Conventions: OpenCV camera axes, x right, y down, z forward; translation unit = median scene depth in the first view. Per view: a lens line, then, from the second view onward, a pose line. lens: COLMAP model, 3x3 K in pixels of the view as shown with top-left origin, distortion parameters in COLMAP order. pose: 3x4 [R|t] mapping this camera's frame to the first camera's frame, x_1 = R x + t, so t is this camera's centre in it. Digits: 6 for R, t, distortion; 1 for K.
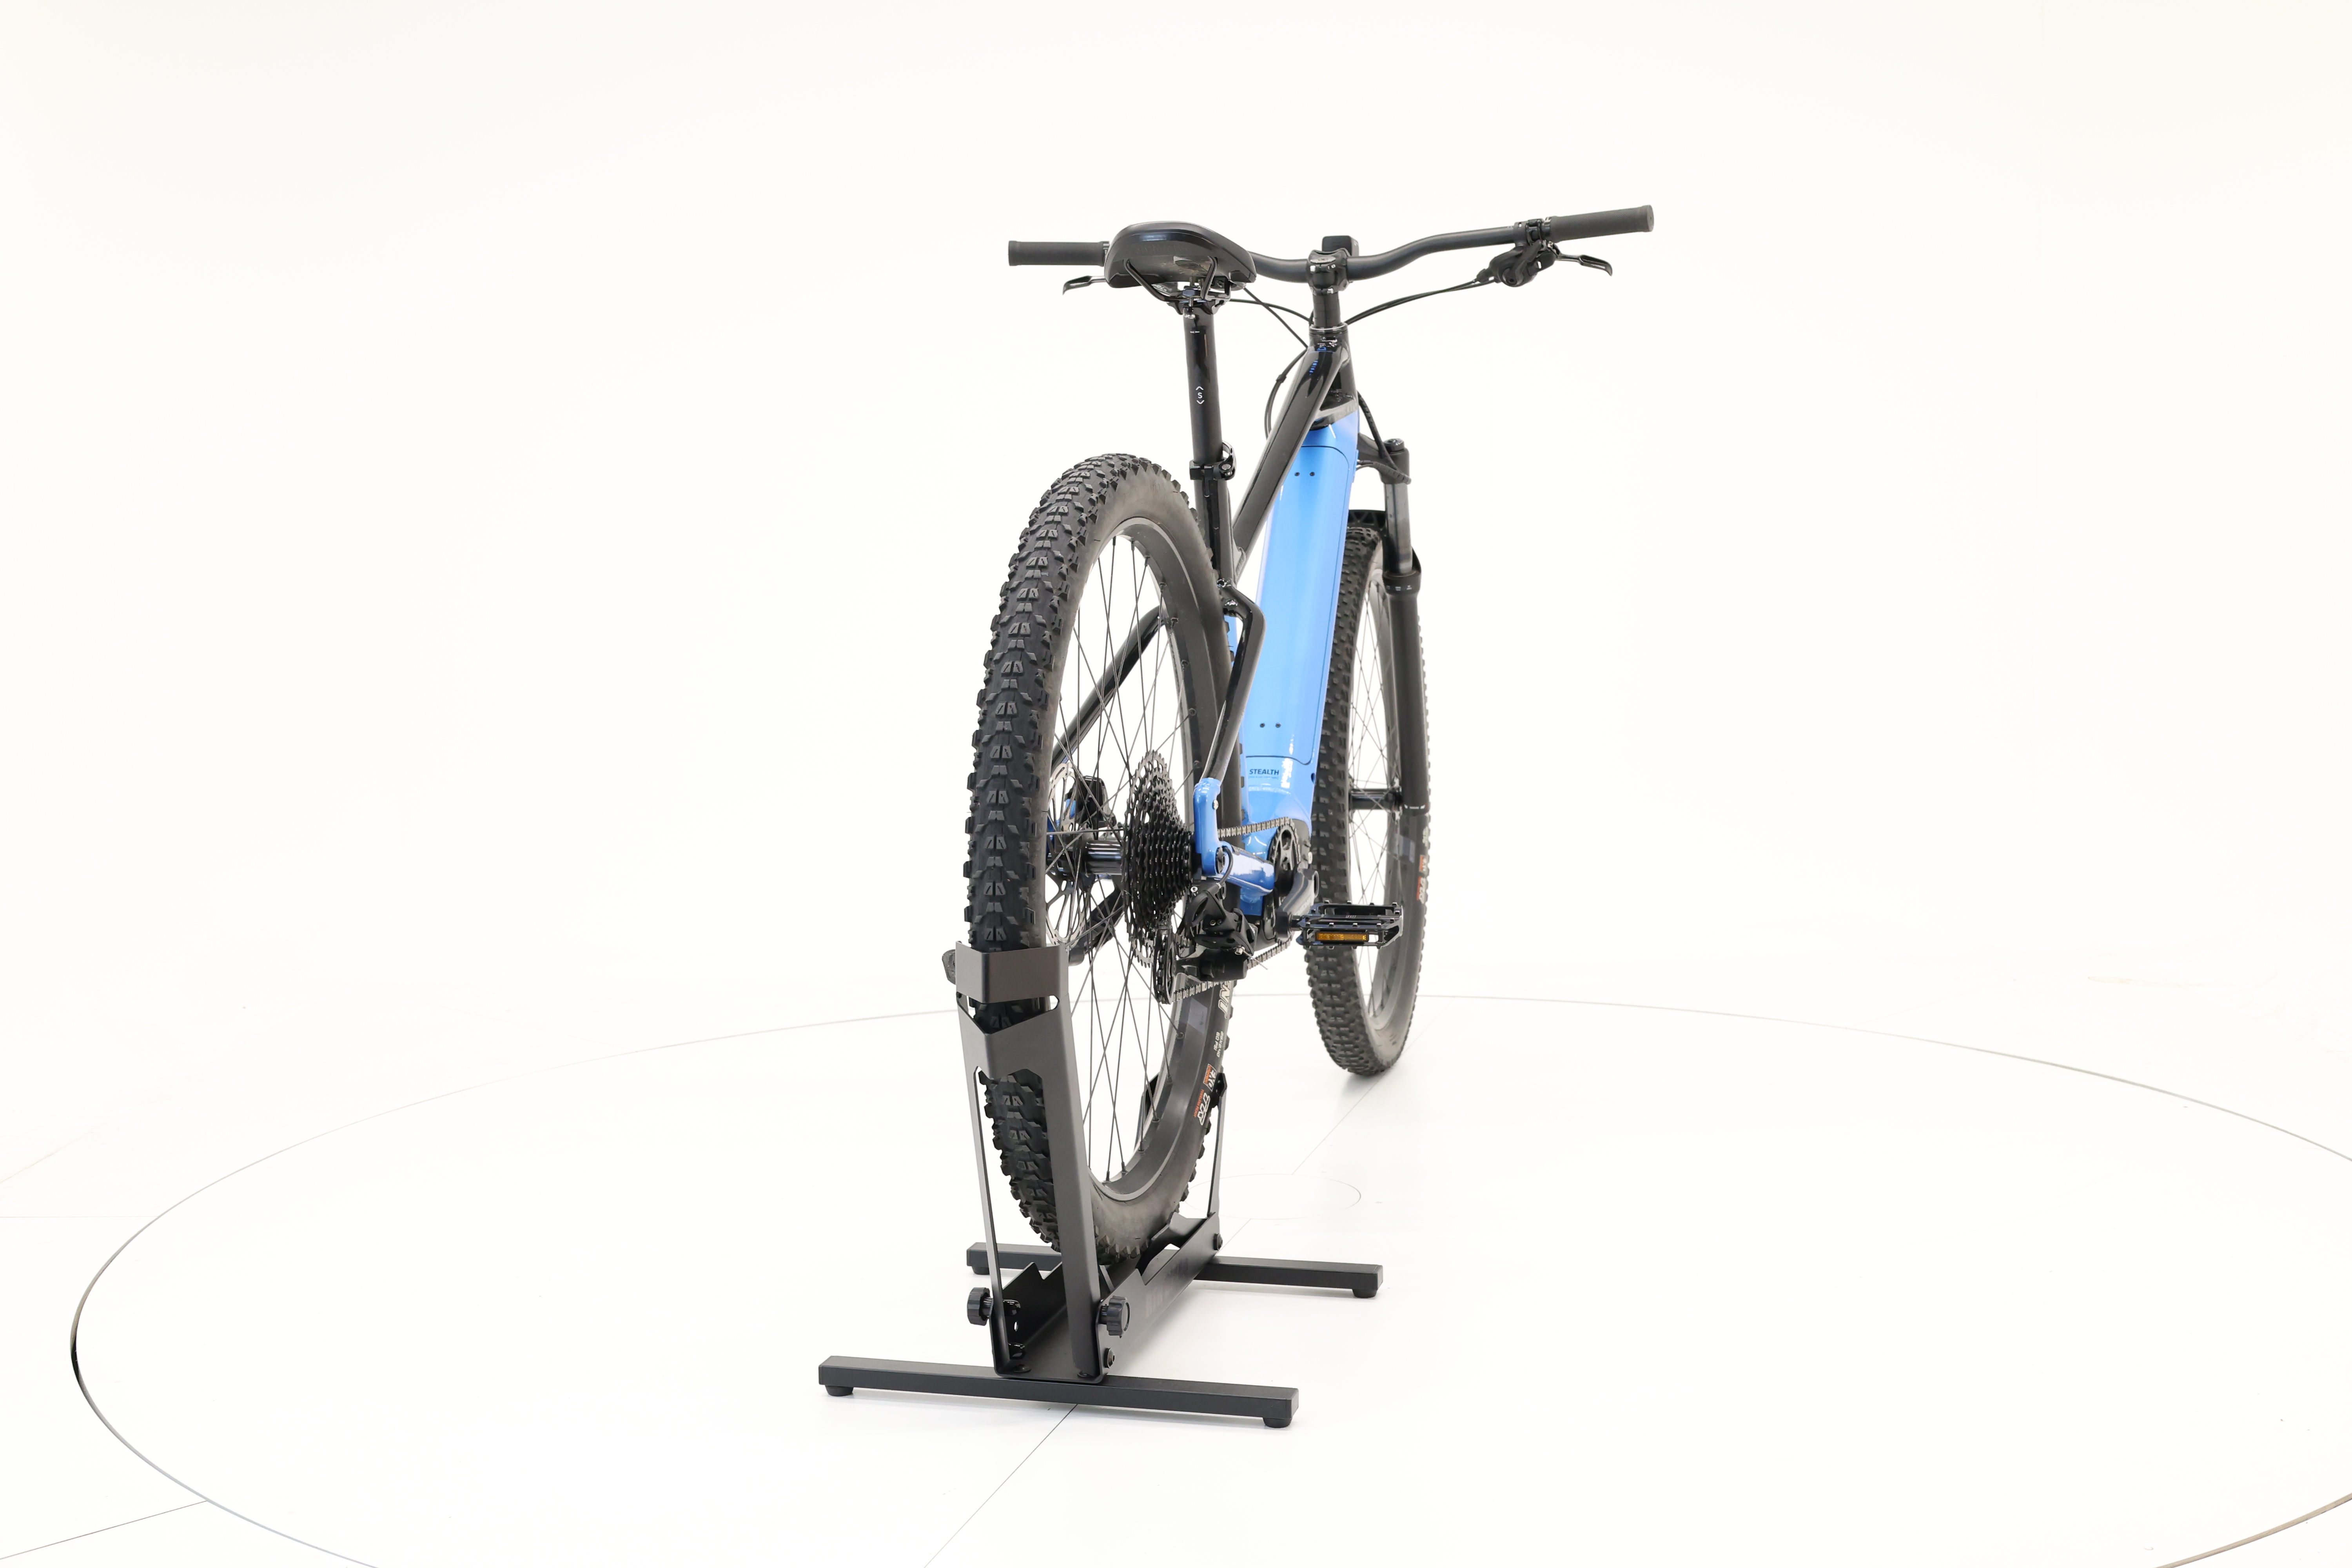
lens RADIAL K [[2641.4, 0, 1171.6], [0, 2641.4, 517.3], [0, 0, 1]] dist [-0.020943, 0.006608]
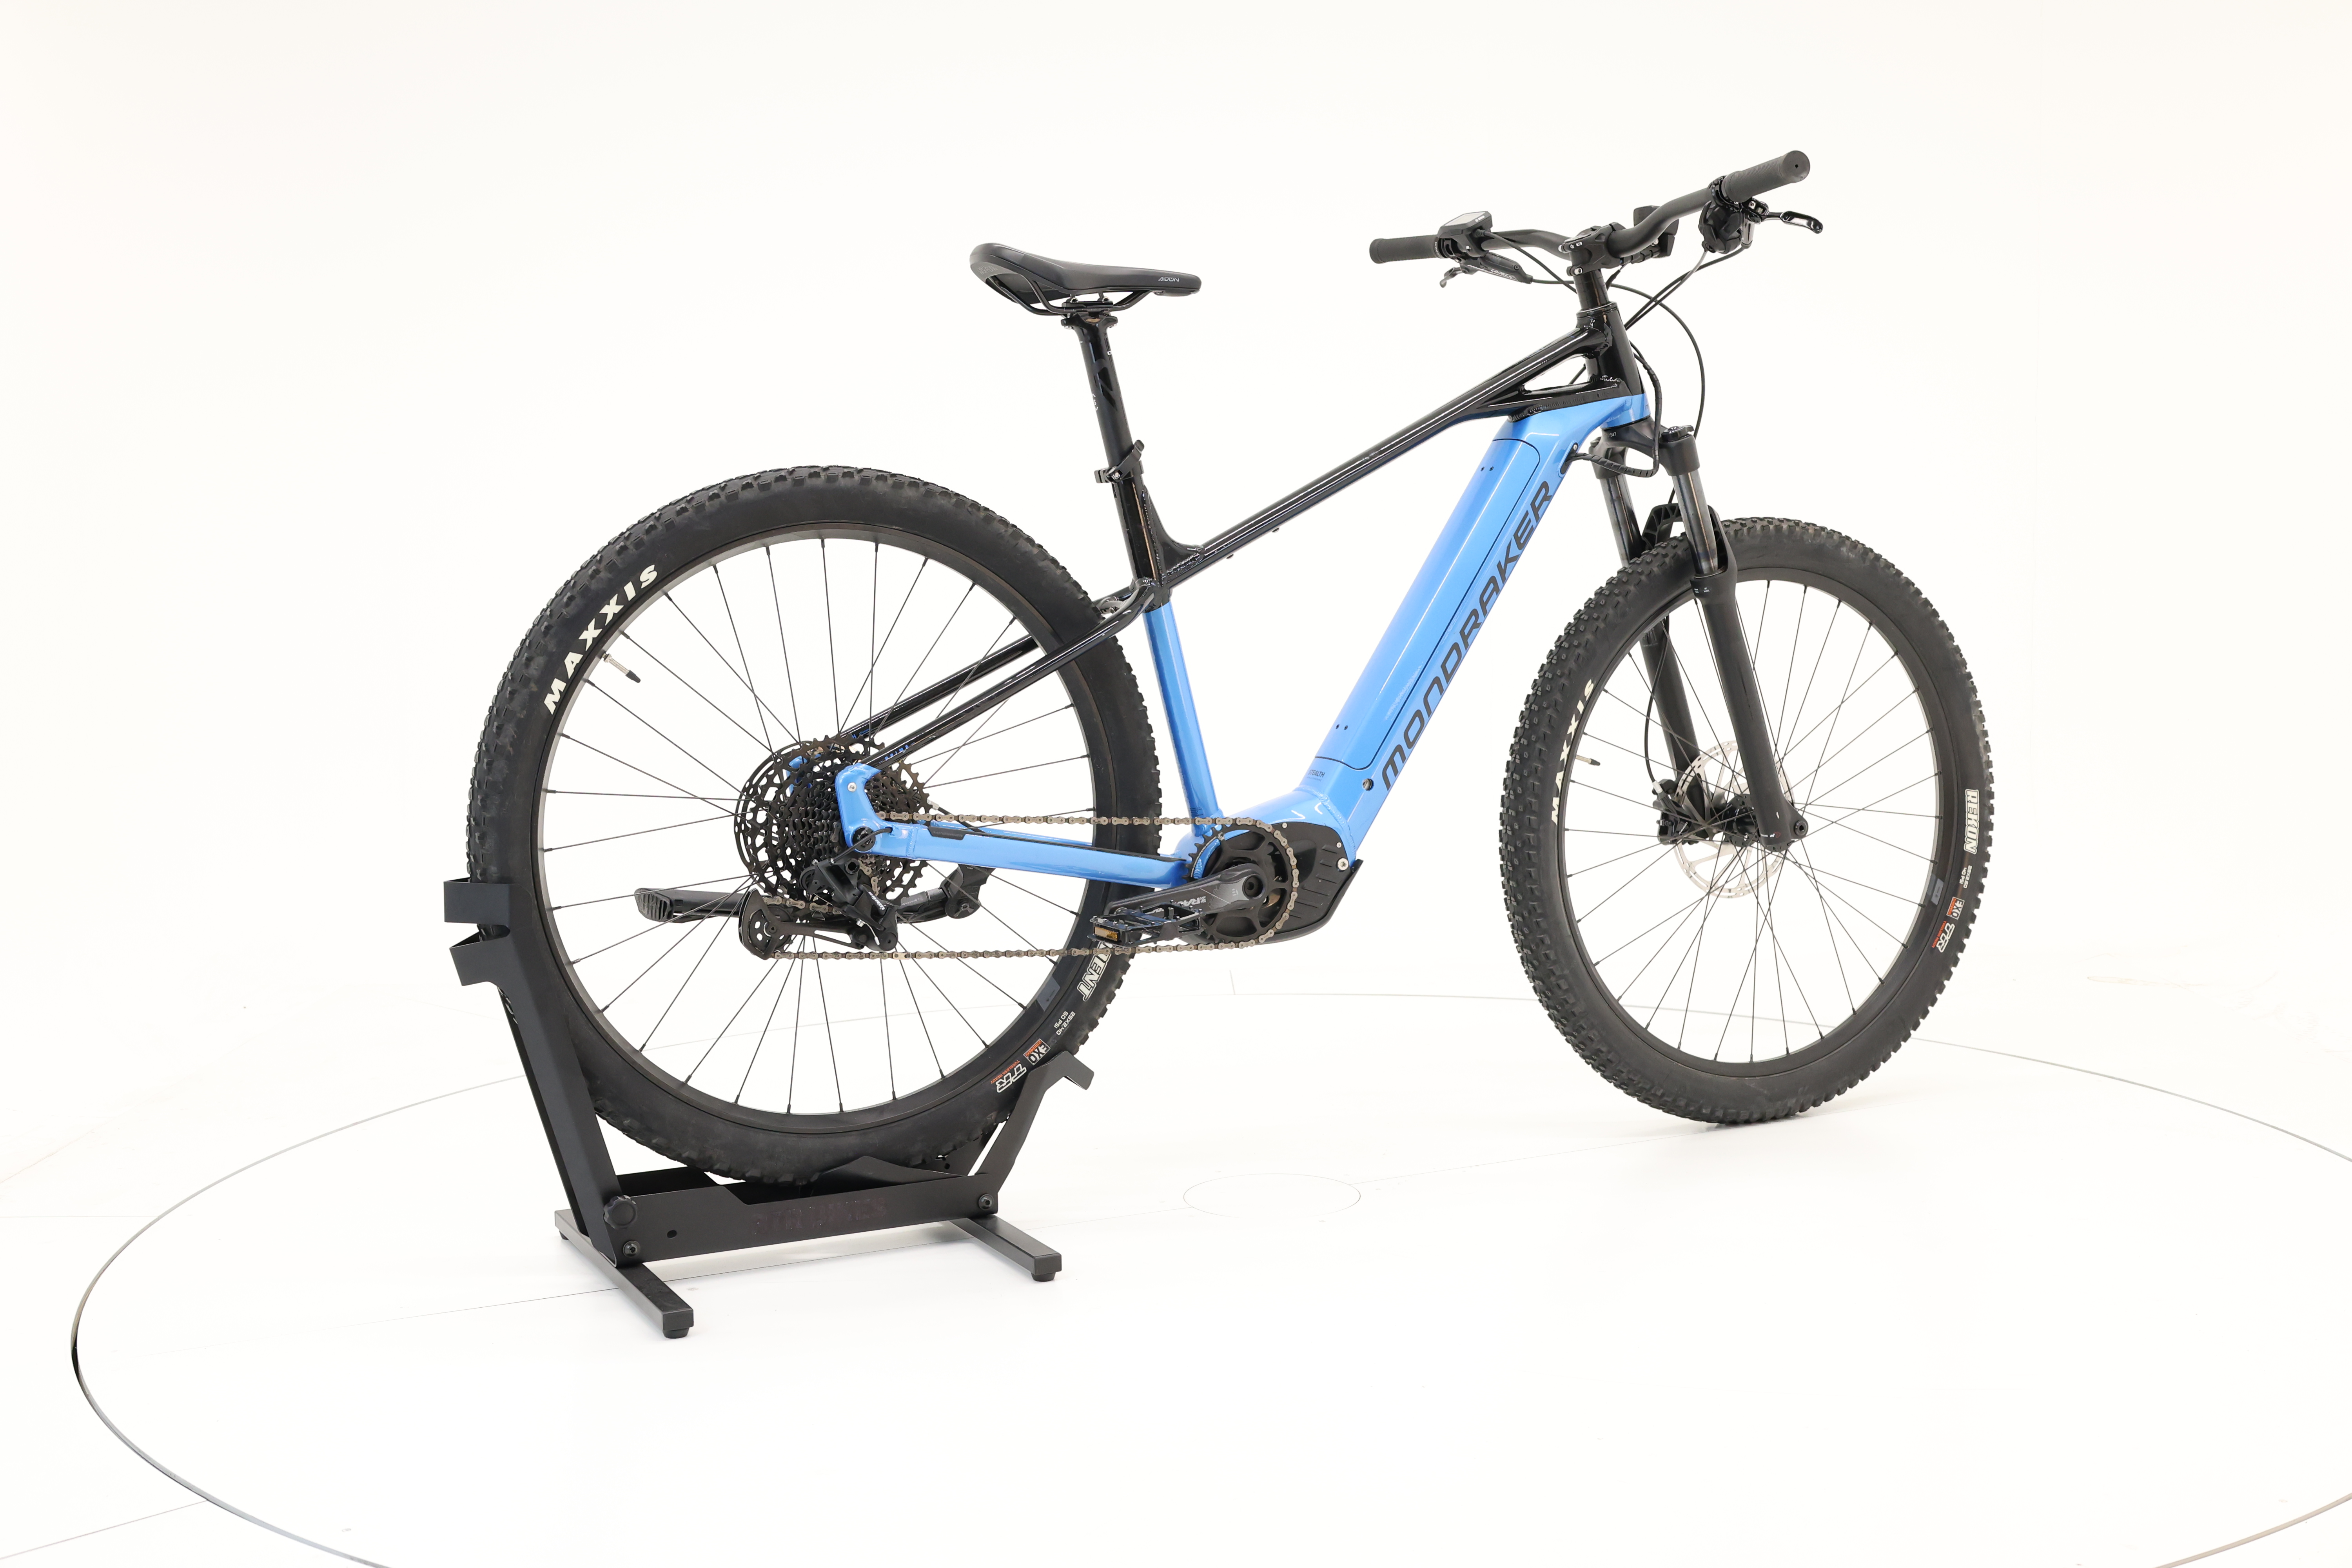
lens RADIAL K [[2641.4, 0, 1171.6], [0, 2641.4, 517.3], [0, 0, 1]] dist [-0.020943, 0.006608]
pose [[0.662132, 0.005377, -0.749368, 0.680862], [0.006816, 0.999890, 0.013196, -0.012008], [0.749356, -0.013845, 0.662022, 0.280196]]
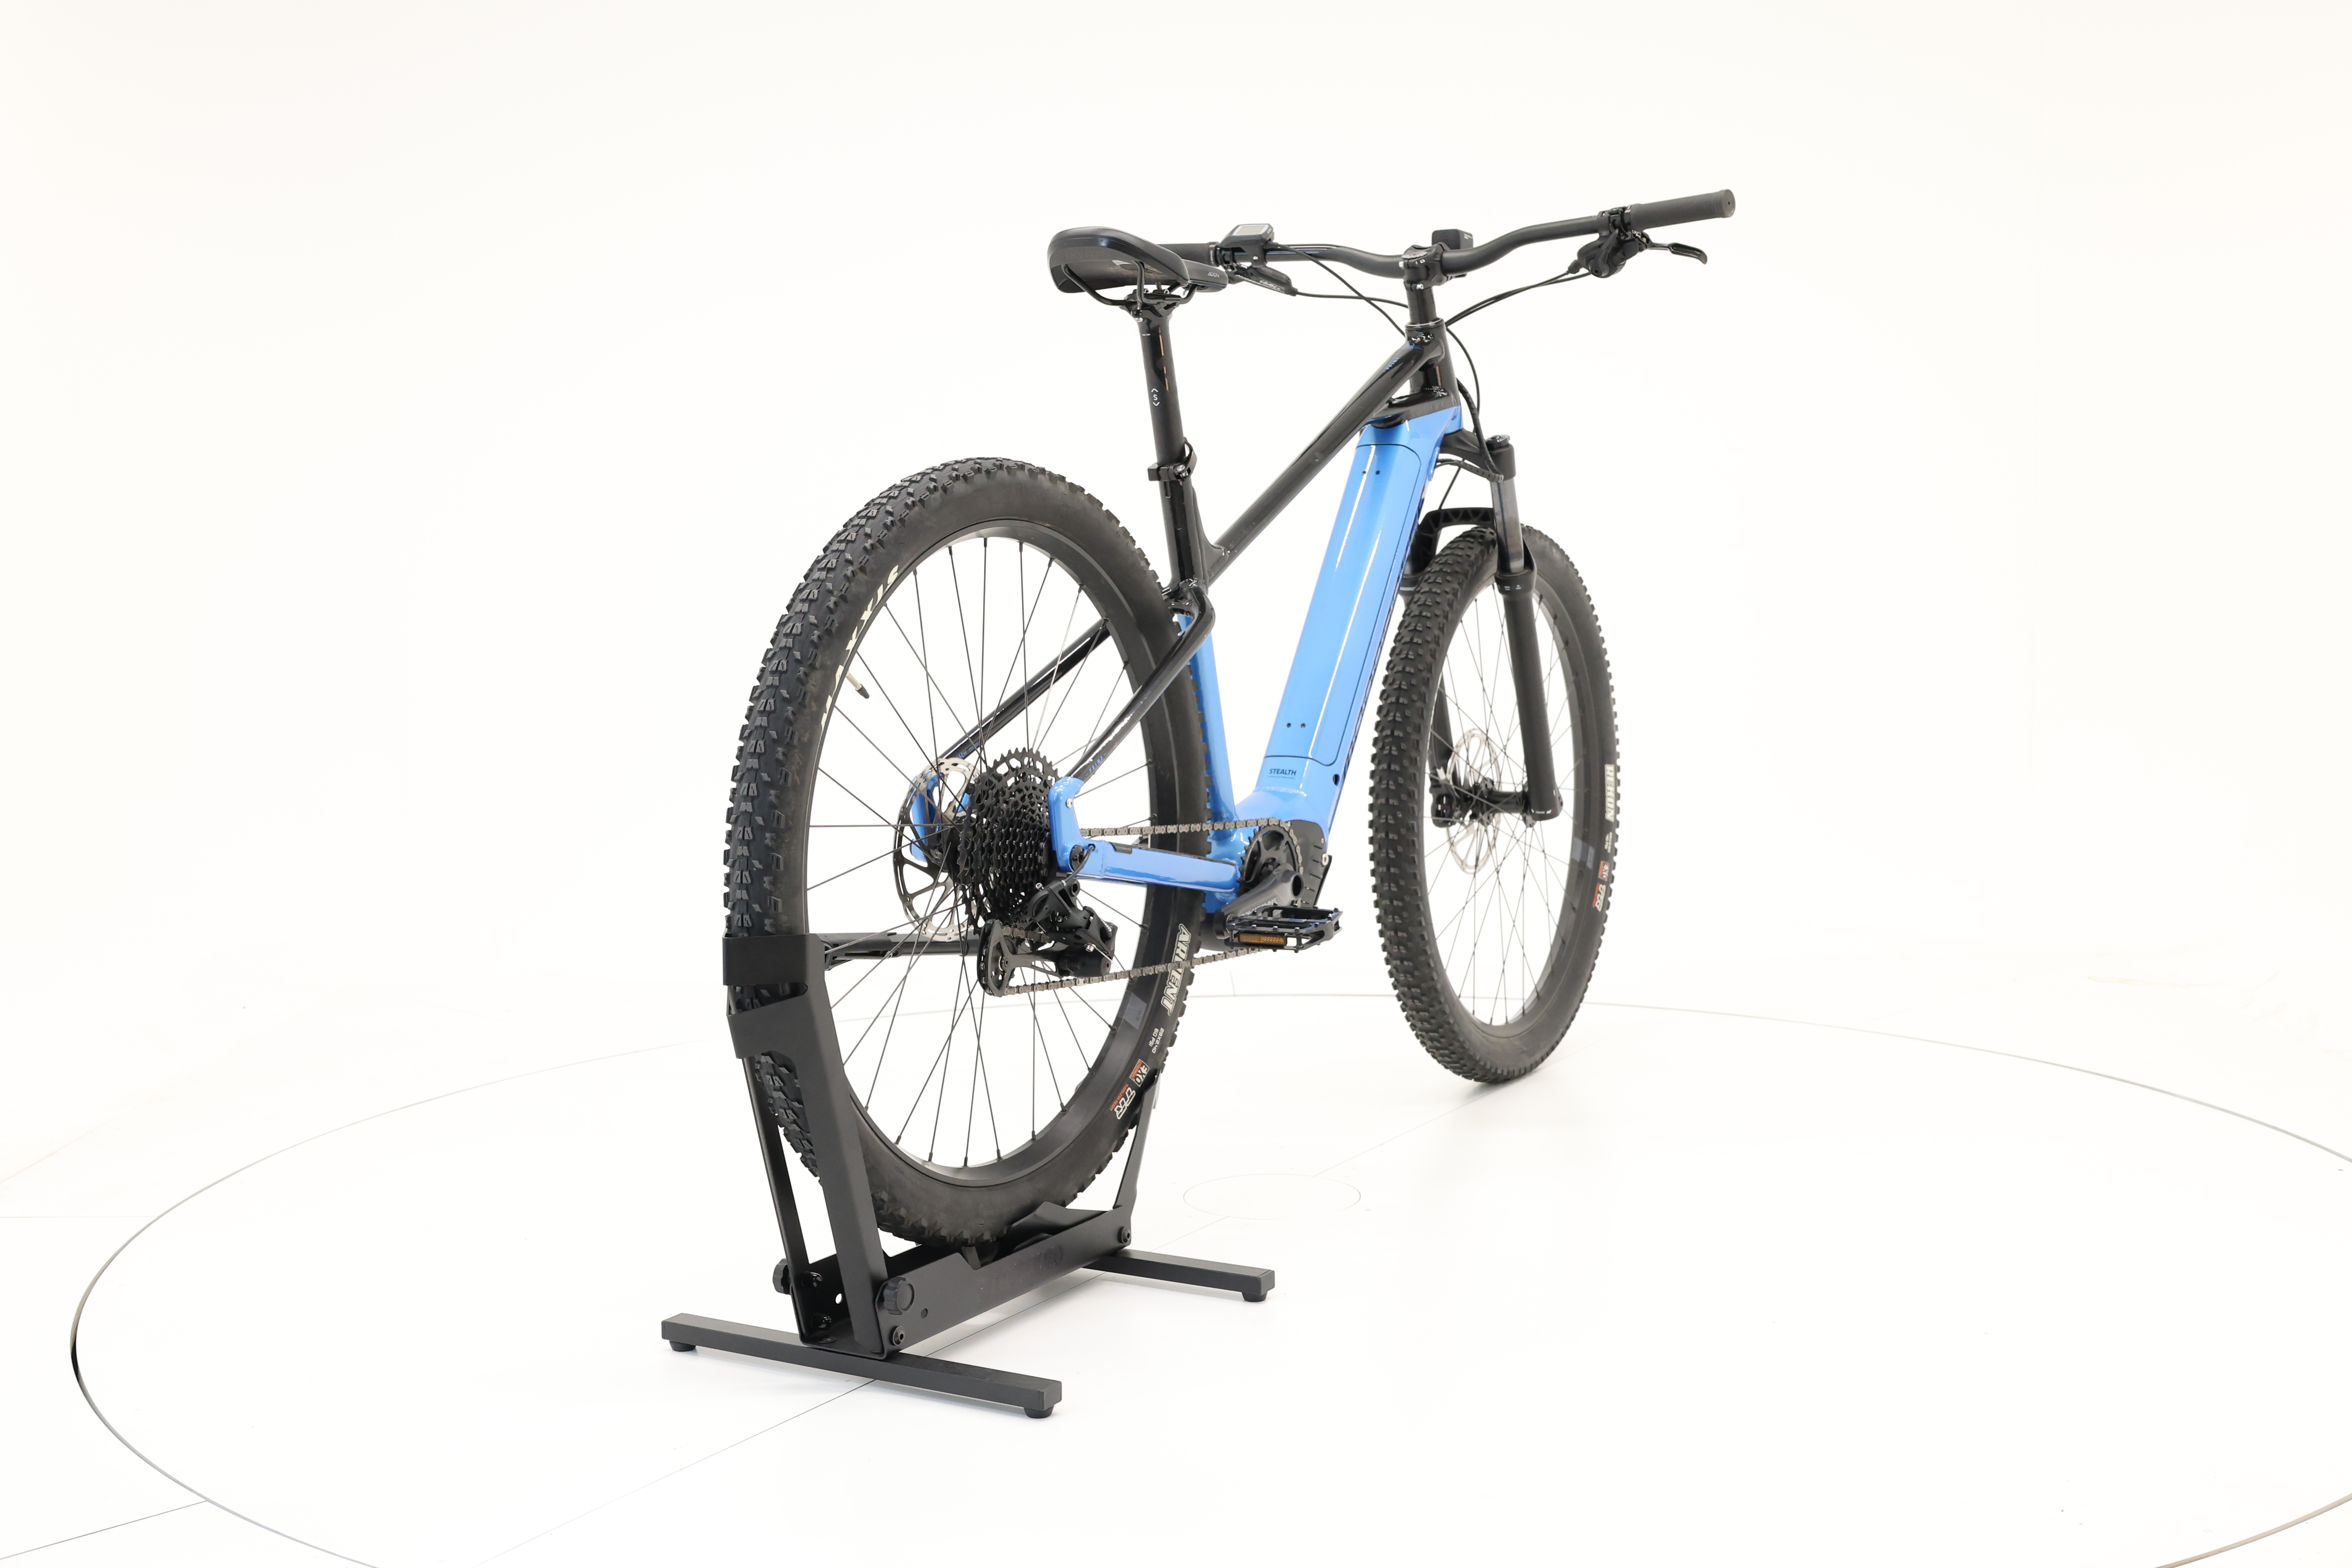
lens RADIAL K [[2641.4, 0, 1171.6], [0, 2641.4, 517.3], [0, 0, 1]] dist [-0.020943, 0.006608]
pose [[0.963084, 0.000569, -0.269201, 0.242061], [0.000768, 0.999988, 0.004862, -0.004400], [0.269200, -0.004889, 0.963072, 0.025139]]
